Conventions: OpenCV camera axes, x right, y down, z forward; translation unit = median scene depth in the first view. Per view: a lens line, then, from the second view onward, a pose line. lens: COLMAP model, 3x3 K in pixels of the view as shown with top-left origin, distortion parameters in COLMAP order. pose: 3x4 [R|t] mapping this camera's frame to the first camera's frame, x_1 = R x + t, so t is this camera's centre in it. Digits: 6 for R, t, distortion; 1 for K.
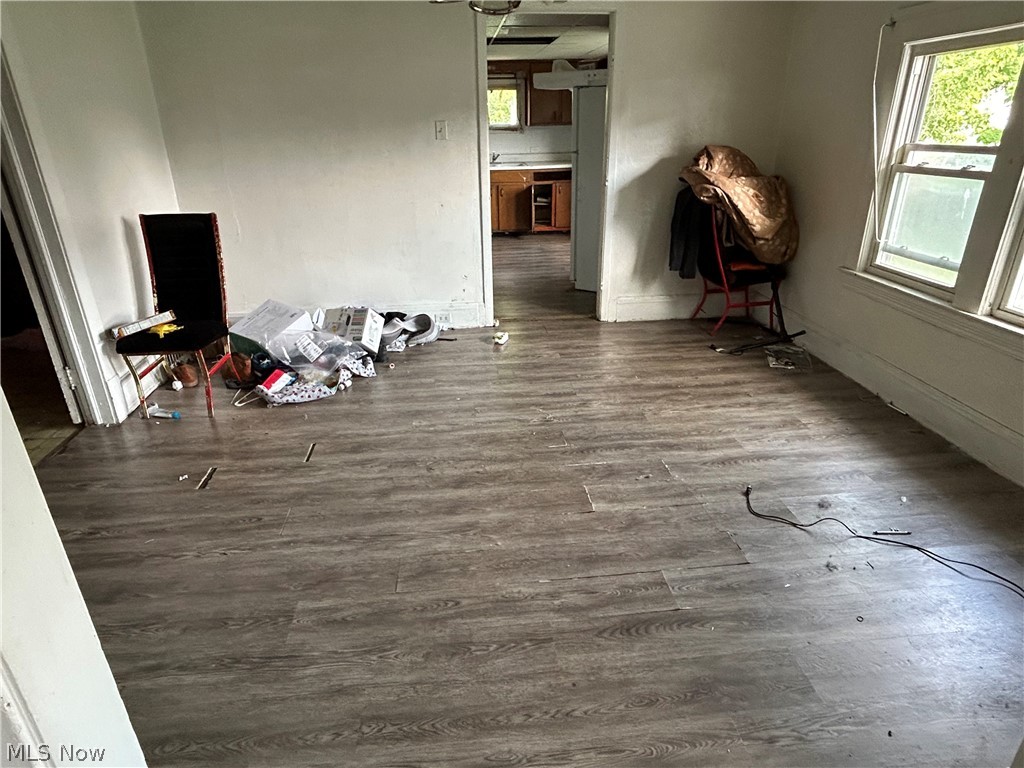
lens RADIAL K [[603.2, 0, 510.6], [0, 603.2, 384.7], [0, 0, 1]] dist [-0.006538, 0.004516]
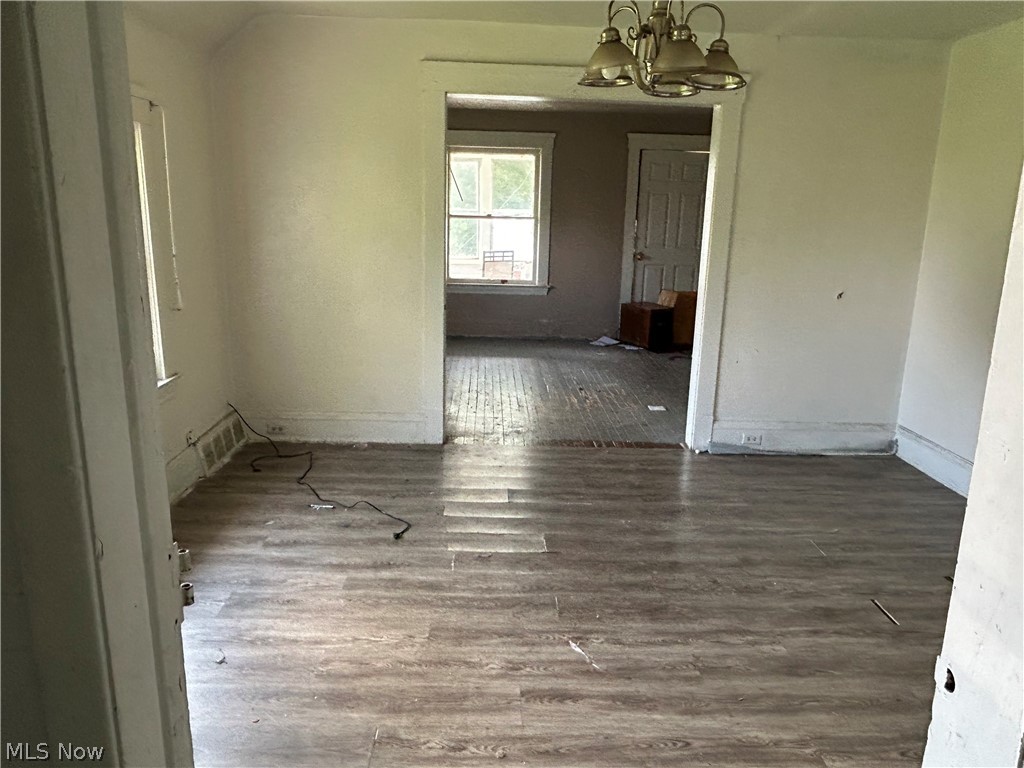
lens RADIAL K [[714.0, 0, 509.9], [0, 714.0, 383.2], [0, 0, 1]] dist [-0.002680, -0.001309]
pose [[-0.997461, -0.018688, 0.068717, 0.081447], [0.026404, 0.799119, 0.600593, -0.596491], [-0.066137, 0.600883, -0.796596, 1.367710]]
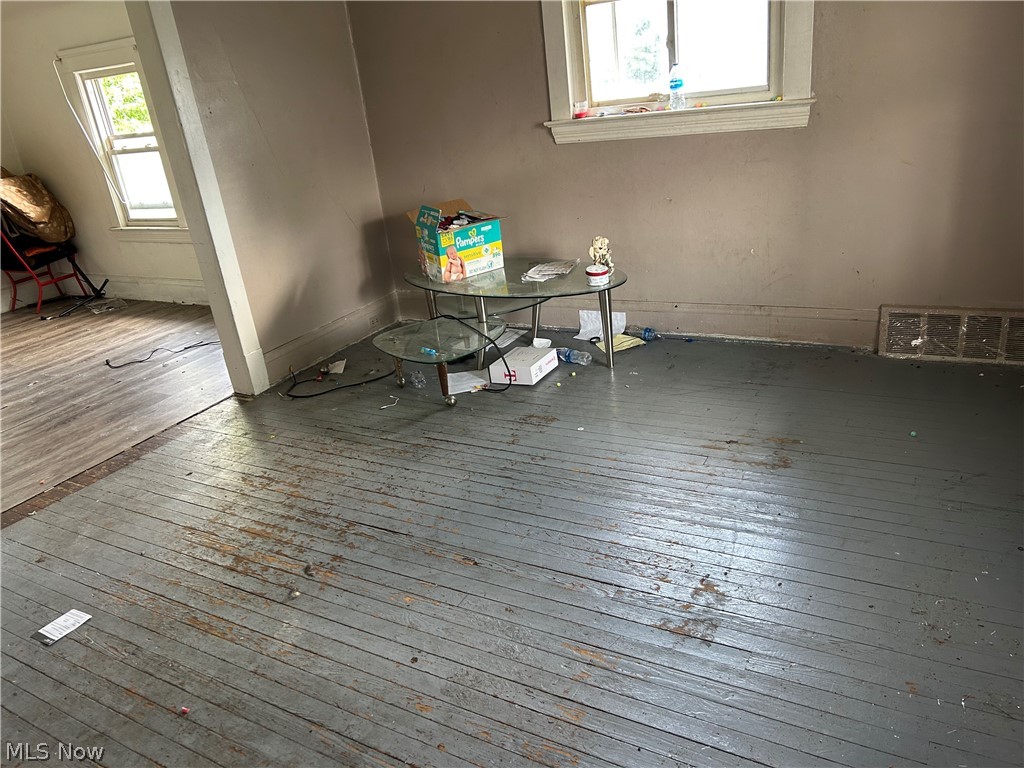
lens RADIAL K [[783.1, 0, 509.7], [0, 783.1, 386.7], [0, 0, 1]] dist [0.046595, -0.045044]
pose [[0.588205, -0.355019, 0.726620, -0.360997], [0.417128, 0.902936, 0.103497, 0.335688], [-0.692834, 0.242216, 0.679200, -0.785523]]
